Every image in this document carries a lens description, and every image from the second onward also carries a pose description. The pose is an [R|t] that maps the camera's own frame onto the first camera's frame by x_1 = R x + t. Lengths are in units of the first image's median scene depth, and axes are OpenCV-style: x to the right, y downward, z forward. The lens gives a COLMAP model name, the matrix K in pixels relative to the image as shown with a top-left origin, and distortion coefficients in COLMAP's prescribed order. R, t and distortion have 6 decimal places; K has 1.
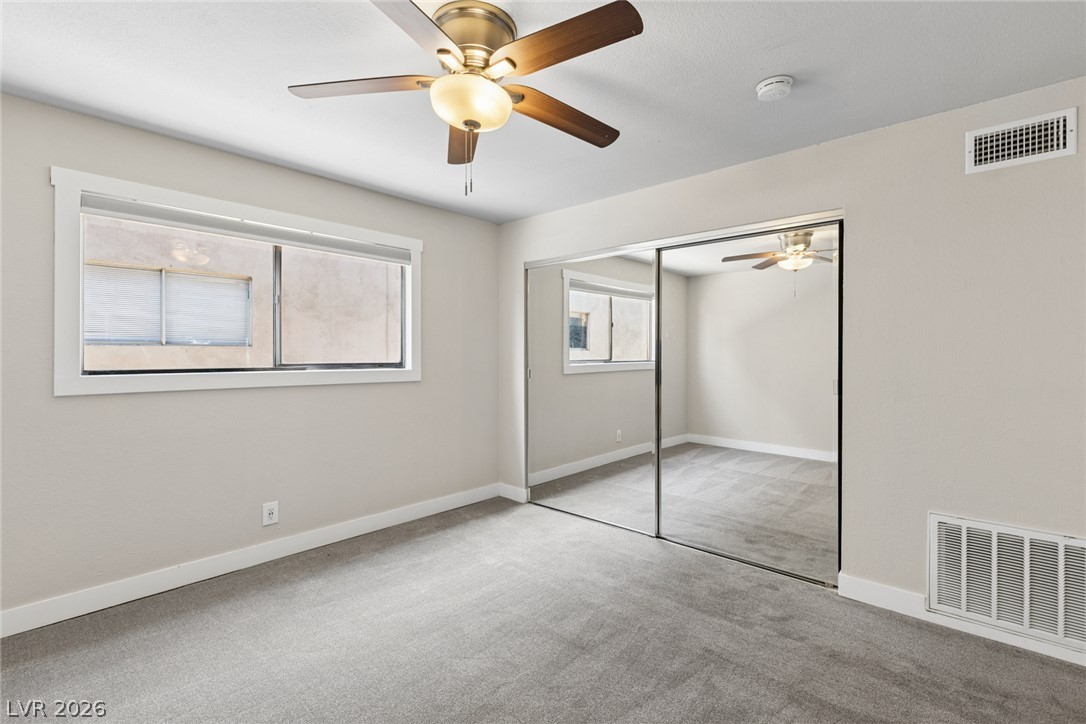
lens RADIAL K [[505.7, 0, 544.7], [0, 505.7, 353.4], [0, 0, 1]] dist [0.001239, -0.000048]
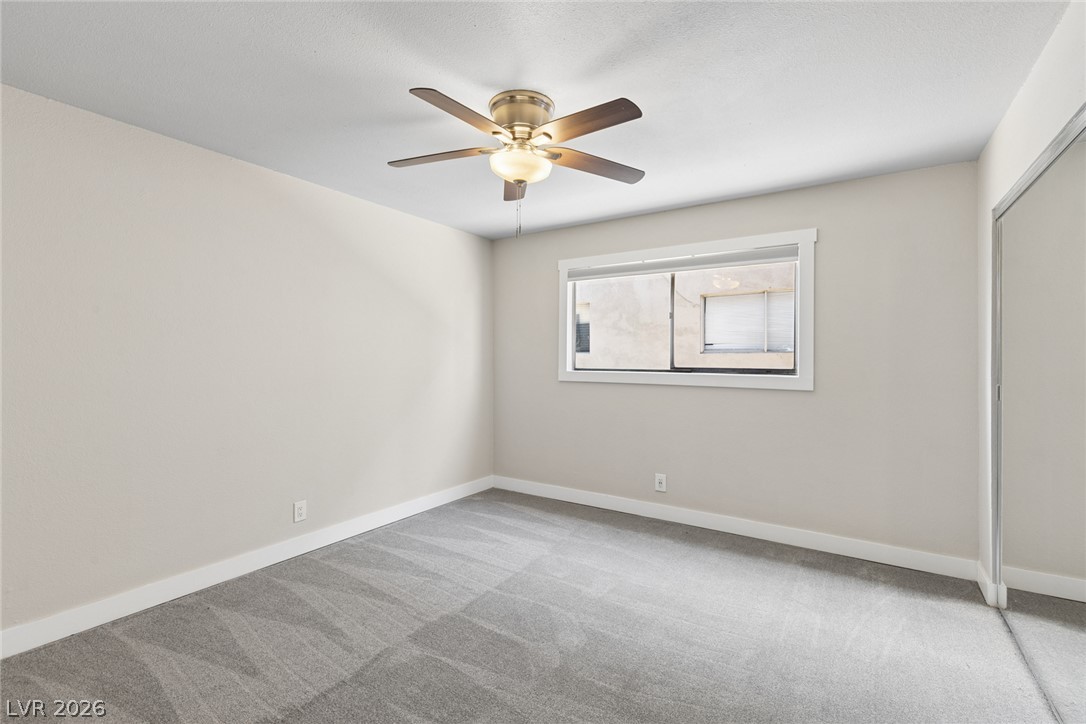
lens RADIAL K [[486.9, 0, 543.5], [0, 486.9, 357.0], [0, 0, 1]] dist [0.002384, -0.000250]
pose [[0.135091, -0.002917, -0.990829, 0.541781], [-0.002228, 0.999992, -0.003248, 0.000464], [0.990831, 0.002647, 0.135083, 0.446890]]
